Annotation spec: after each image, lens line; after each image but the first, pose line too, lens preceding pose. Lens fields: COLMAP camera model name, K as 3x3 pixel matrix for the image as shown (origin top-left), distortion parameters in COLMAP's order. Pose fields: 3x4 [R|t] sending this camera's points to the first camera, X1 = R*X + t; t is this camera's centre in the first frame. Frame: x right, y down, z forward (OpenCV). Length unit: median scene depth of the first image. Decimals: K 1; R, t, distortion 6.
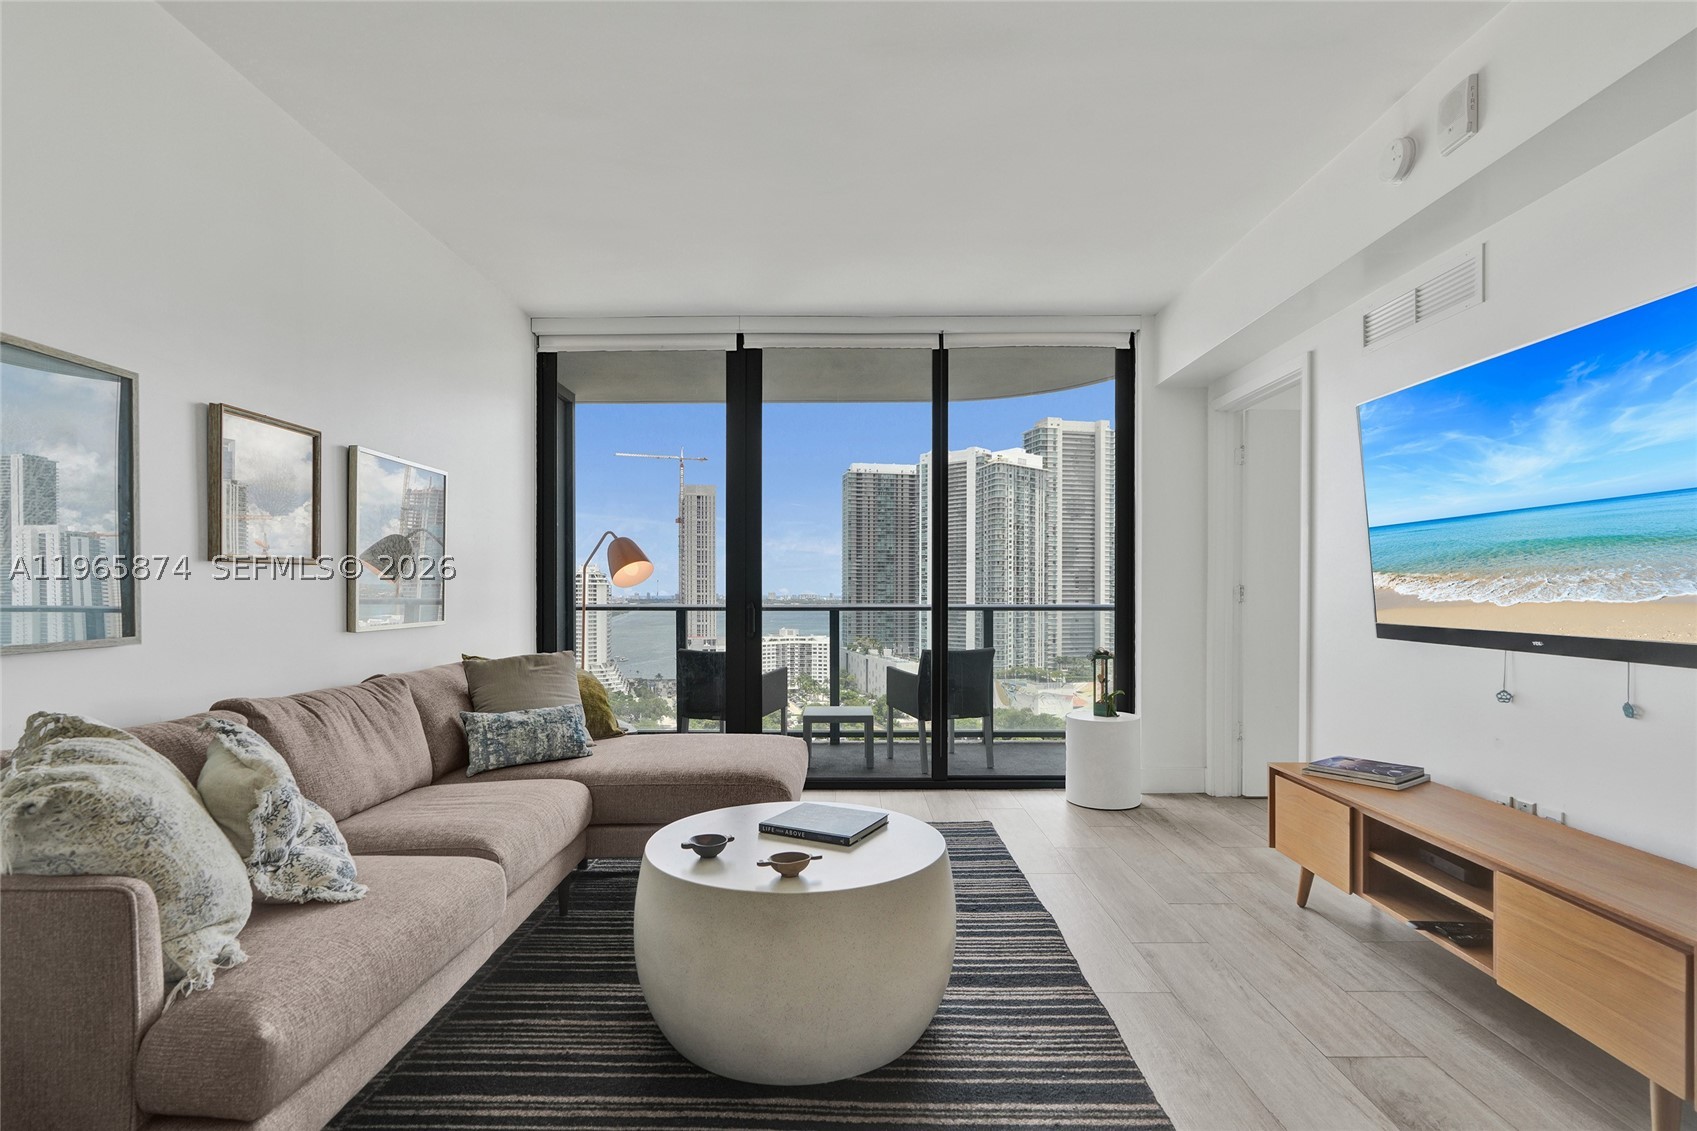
lens RADIAL K [[821.9, 0, 838.6], [0, 821.9, 598.0], [0, 0, 1]] dist [-0.011376, -0.000564]
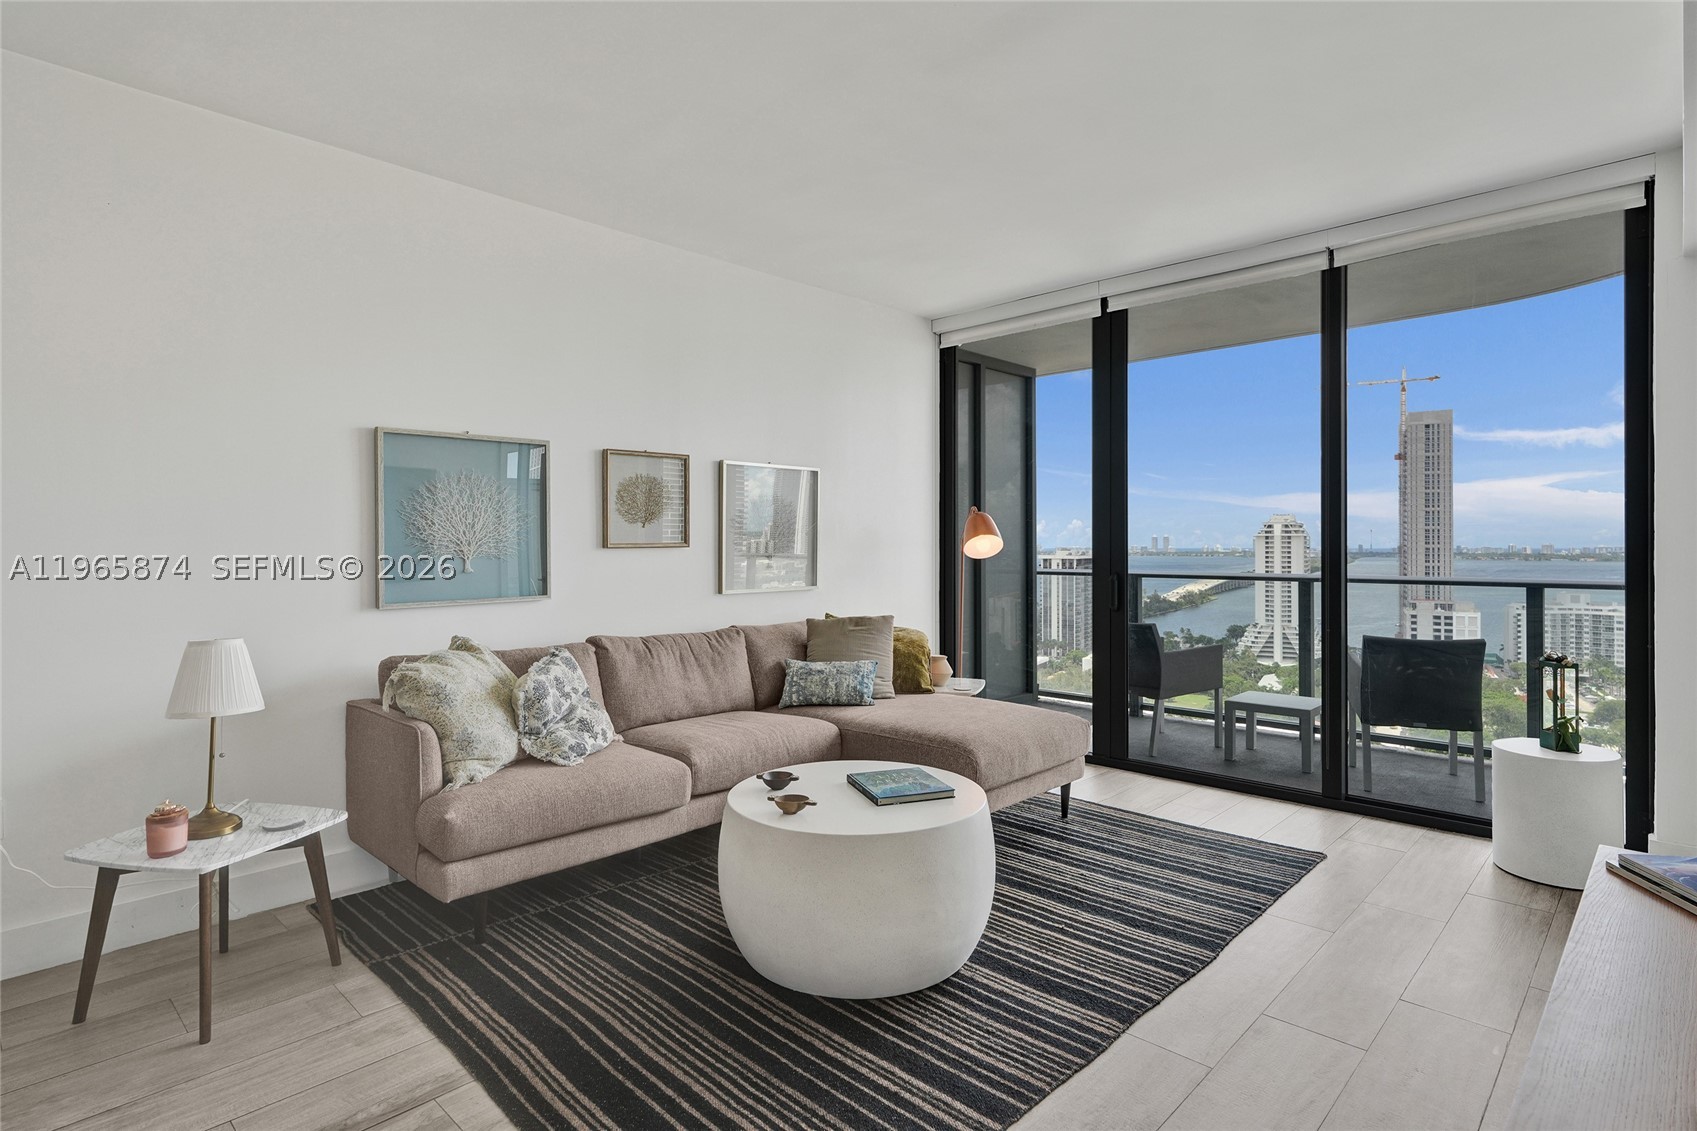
lens RADIAL K [[865.0, 0, 856.9], [0, 865.0, 542.6], [0, 0, 1]] dist [0.000332, -0.000725]
pose [[0.728941, -0.002641, -0.684572, 0.522284], [-0.003636, 0.999964, -0.007729, -0.031751], [0.684567, 0.008123, 0.728904, 0.074447]]
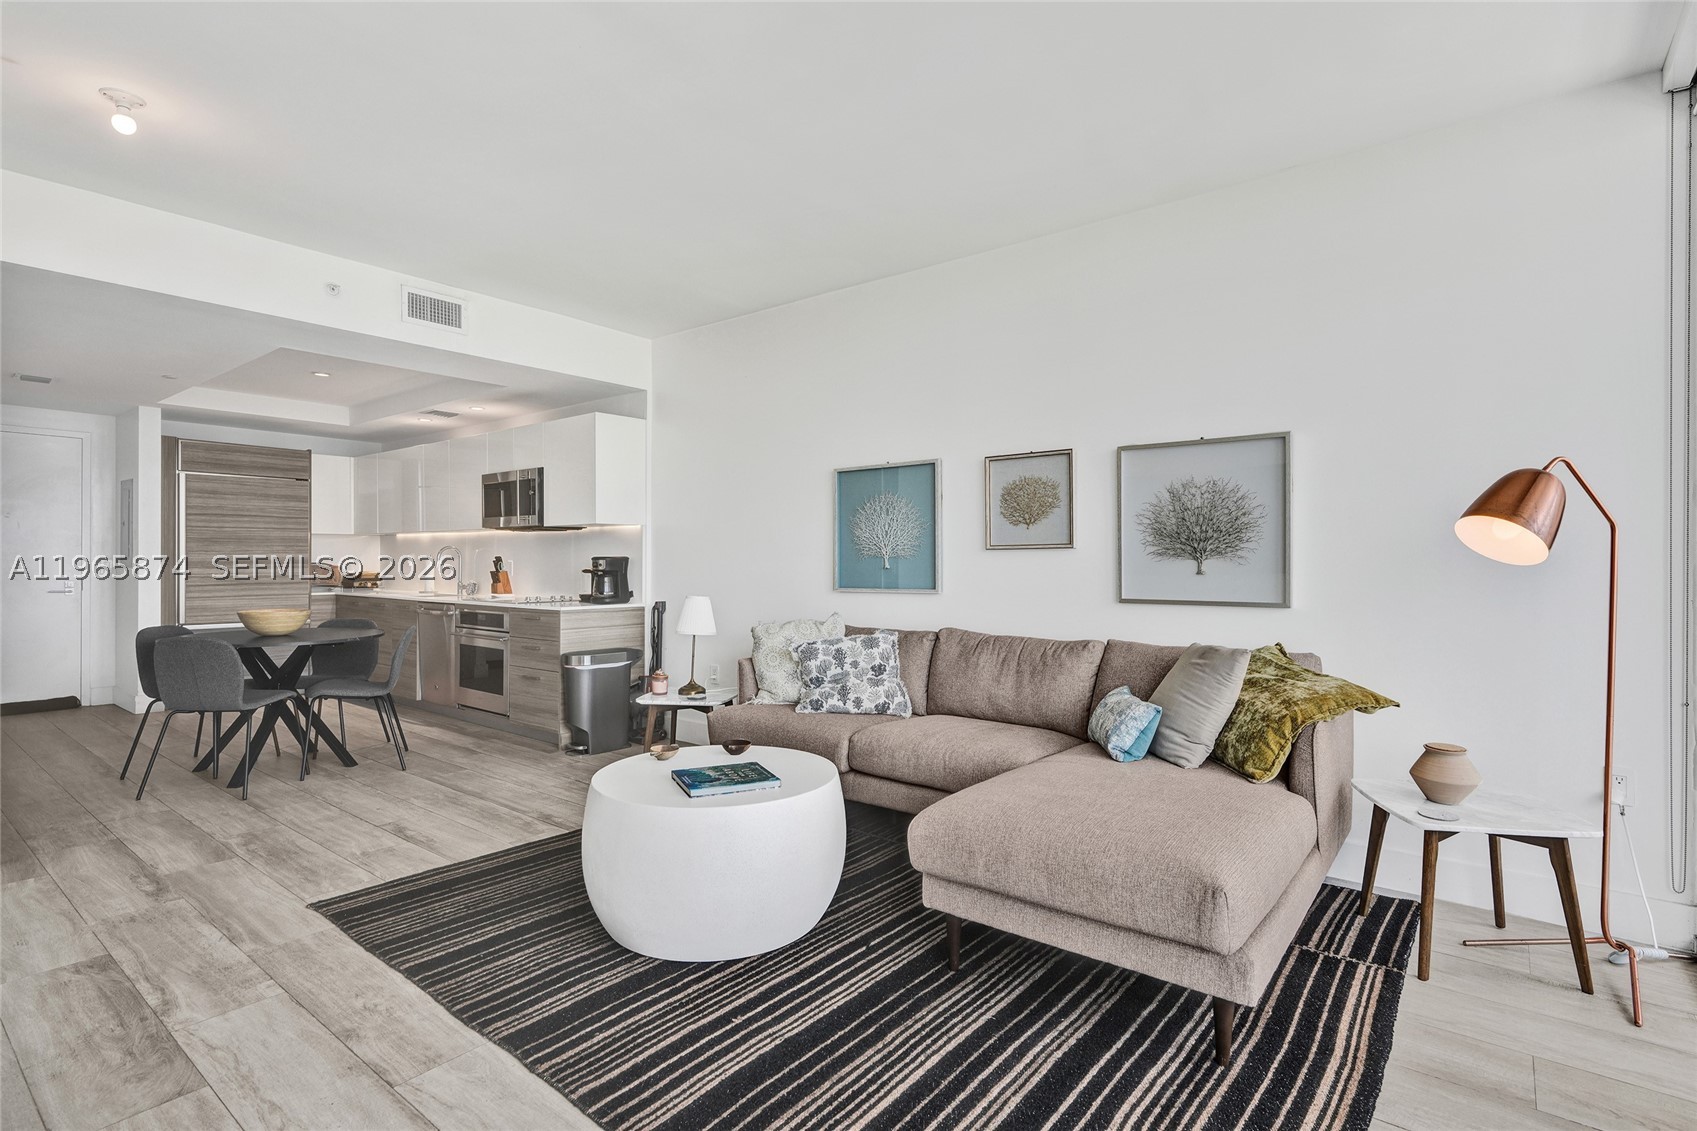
lens RADIAL K [[824.7, 0, 854.6], [0, 824.7, 559.0], [0, 0, 1]] dist [-0.000537, -0.000135]
pose [[-0.614021, -0.003624, -0.789282, 0.532304], [-0.008039, 0.999966, 0.001663, -0.018712], [0.789249, 0.007366, -0.614029, 1.280907]]
